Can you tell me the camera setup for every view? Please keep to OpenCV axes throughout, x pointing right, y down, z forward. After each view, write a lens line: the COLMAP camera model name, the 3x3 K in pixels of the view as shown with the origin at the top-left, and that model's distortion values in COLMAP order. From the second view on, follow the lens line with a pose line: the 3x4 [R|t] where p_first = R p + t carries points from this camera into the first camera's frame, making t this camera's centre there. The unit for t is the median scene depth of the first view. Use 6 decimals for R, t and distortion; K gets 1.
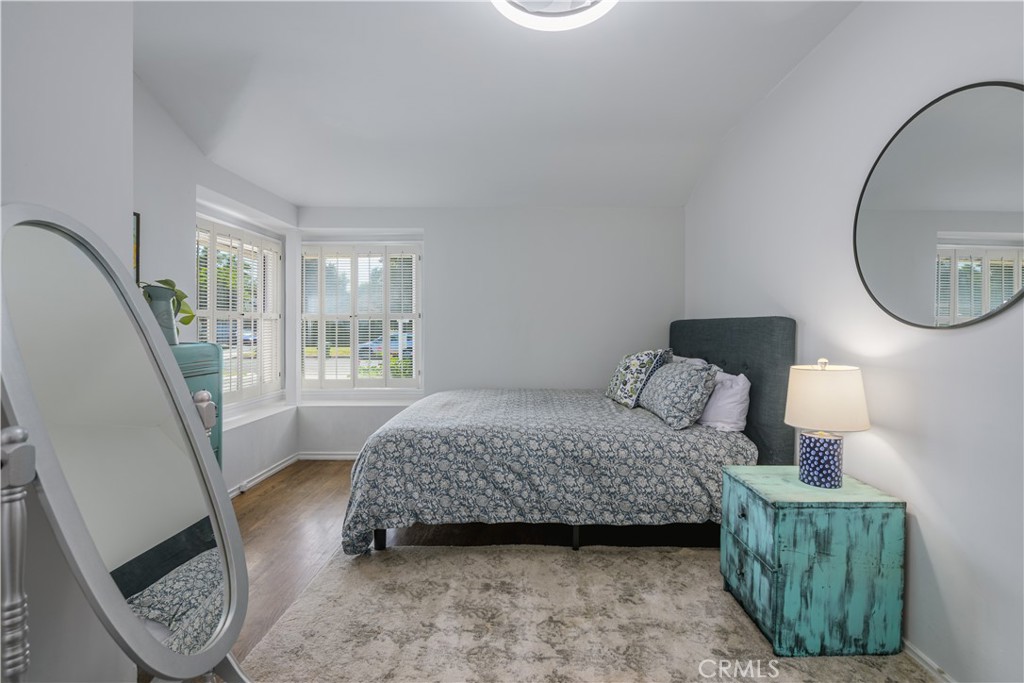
lens RADIAL K [[439.7, 0, 511.3], [0, 439.7, 328.1], [0, 0, 1]] dist [0.002444, -0.000110]
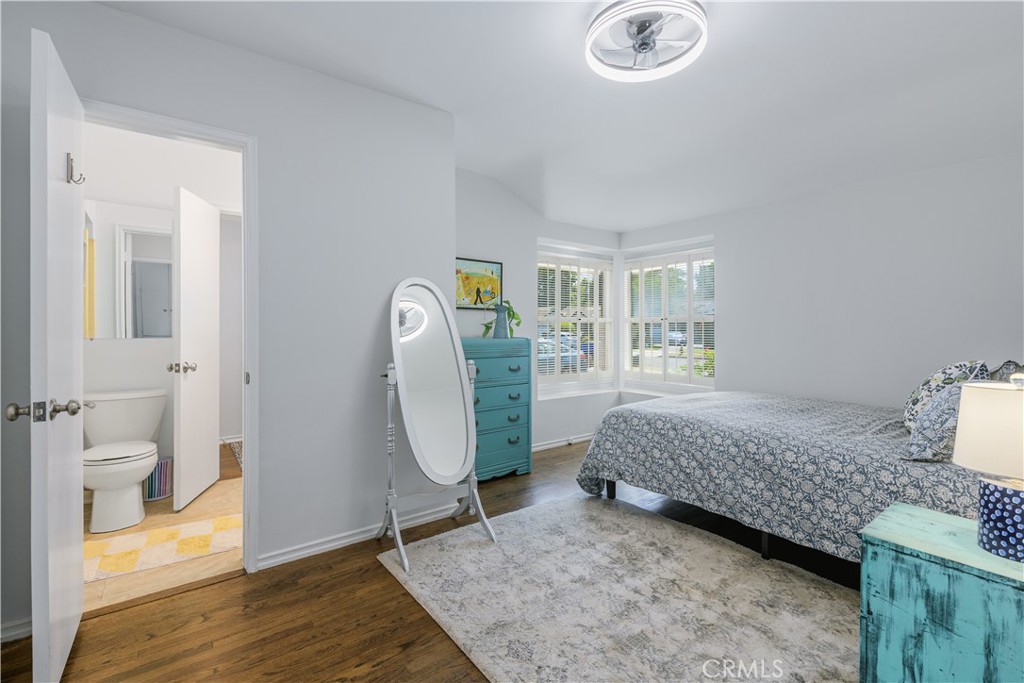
lens RADIAL K [[439.7, 0, 511.3], [0, 439.7, 328.1], [0, 0, 1]] dist [0.002444, -0.000110]
pose [[0.612340, 0.000827, -0.790594, 0.600737], [-0.005328, 0.999981, -0.003080, 0.003689], [0.790577, 0.006099, 0.612332, -0.039020]]
